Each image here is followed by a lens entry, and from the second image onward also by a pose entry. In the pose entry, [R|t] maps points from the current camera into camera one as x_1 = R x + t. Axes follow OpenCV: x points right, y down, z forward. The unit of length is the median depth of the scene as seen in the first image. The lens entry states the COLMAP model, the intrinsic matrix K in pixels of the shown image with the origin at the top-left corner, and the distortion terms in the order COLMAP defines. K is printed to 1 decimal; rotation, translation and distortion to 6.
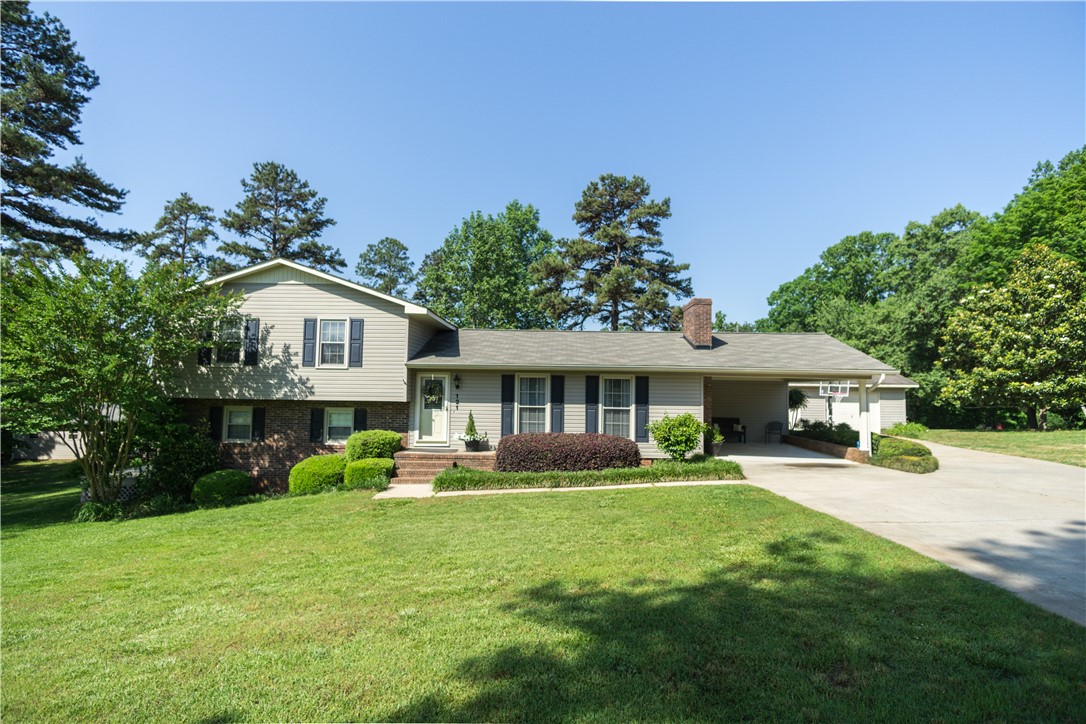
lens RADIAL K [[570.1, 0, 543.0], [0, 570.1, 362.0], [0, 0, 1]] dist [0.003814, 0.001090]
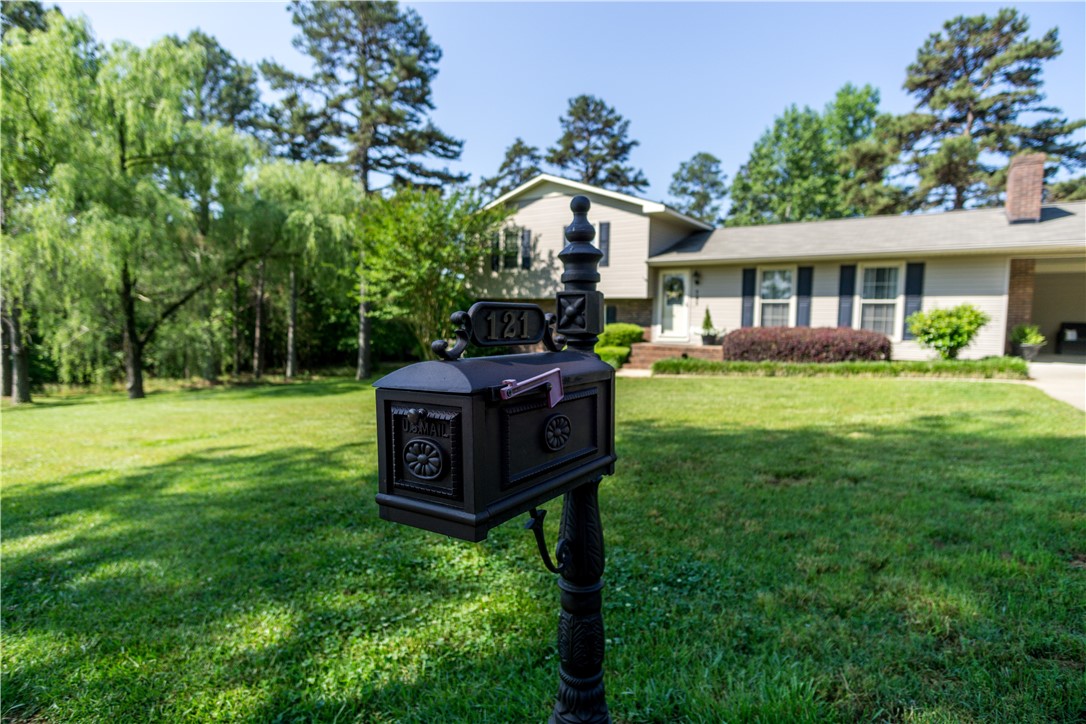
lens RADIAL K [[570.1, 0, 543.0], [0, 570.1, 362.0], [0, 0, 1]] dist [0.003814, 0.001090]
pose [[0.839955, 0.043283, -0.540927, 0.108943], [0.025374, 0.992591, 0.118824, 0.035866], [0.542062, -0.113532, 0.832634, -0.000572]]
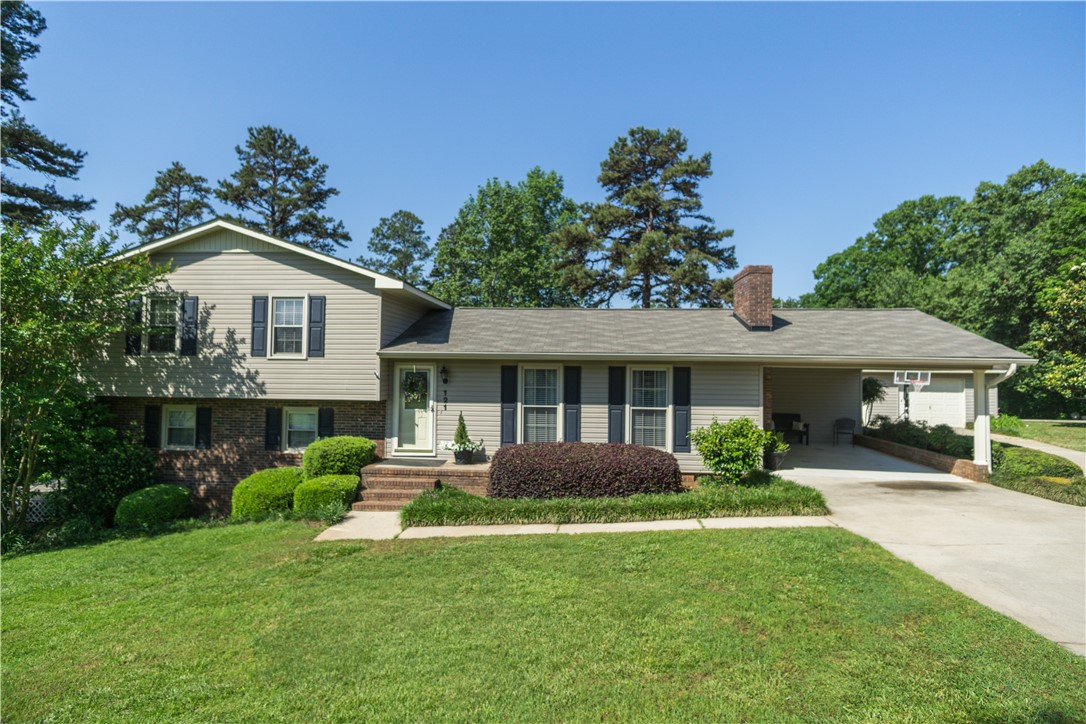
lens RADIAL K [[578.5, 0, 543.0], [0, 578.5, 362.0], [0, 0, 1]] dist [0.005215, -0.000506]
pose [[0.998683, -0.004180, -0.051126, 0.016467], [0.006046, 0.999319, 0.036406, -0.007141], [0.050939, -0.036667, 0.998028, 0.132353]]
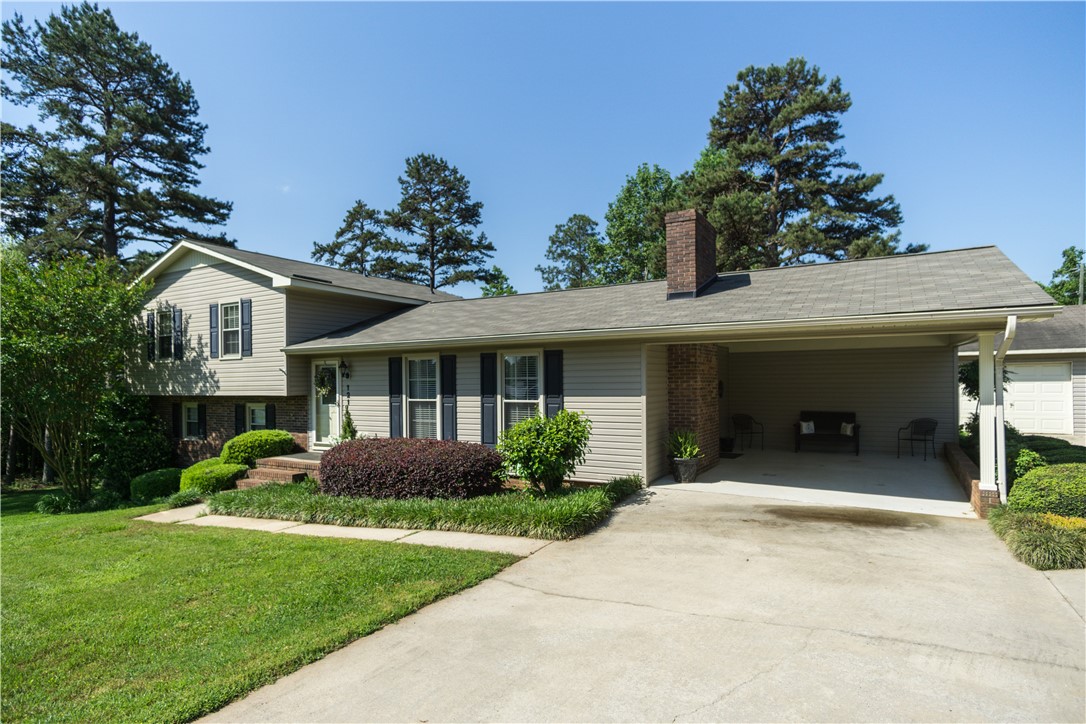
lens RADIAL K [[585.6, 0, 537.4], [0, 585.6, 386.5], [0, 0, 1]] dist [0.004805, 0.001271]
pose [[0.878055, -0.021251, -0.478087, 0.292660], [0.052746, 0.997225, 0.052547, 0.018965], [0.475644, -0.071356, 0.876739, 0.266721]]
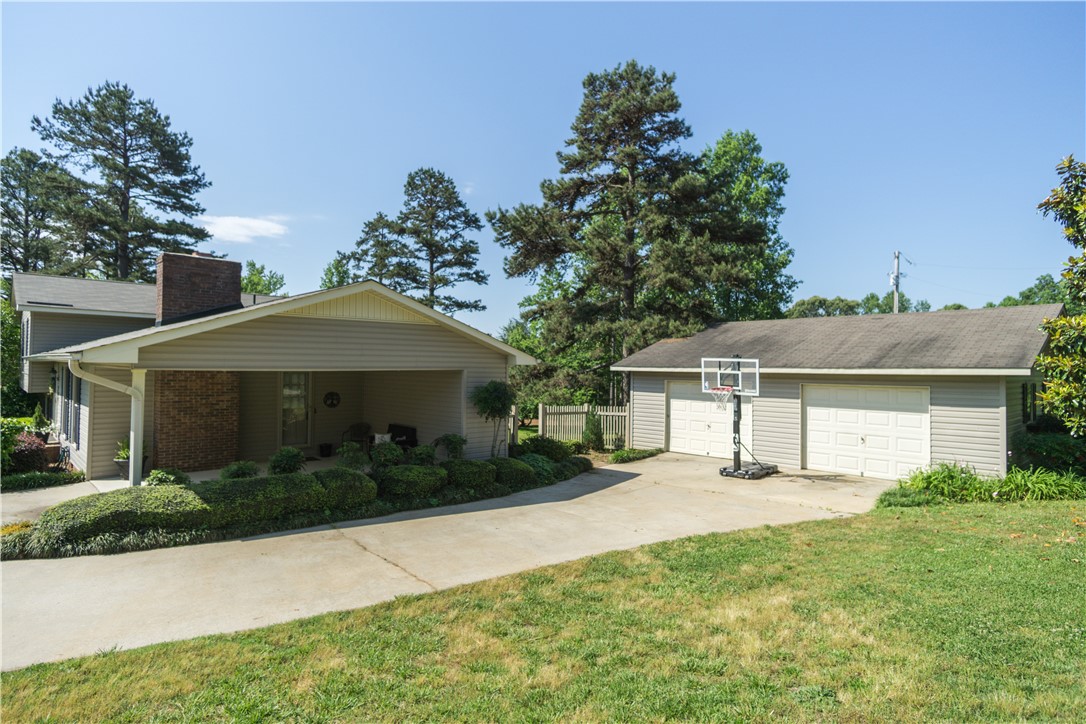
lens RADIAL K [[586.0, 0, 543.0], [0, 586.0, 362.0], [0, 0, 1]] dist [0.004705, 0.001082]
pose [[0.711011, -0.016180, -0.702995, 0.758225], [0.039621, 0.999069, 0.017079, 0.018684], [0.702064, -0.039997, 0.710990, 0.551180]]
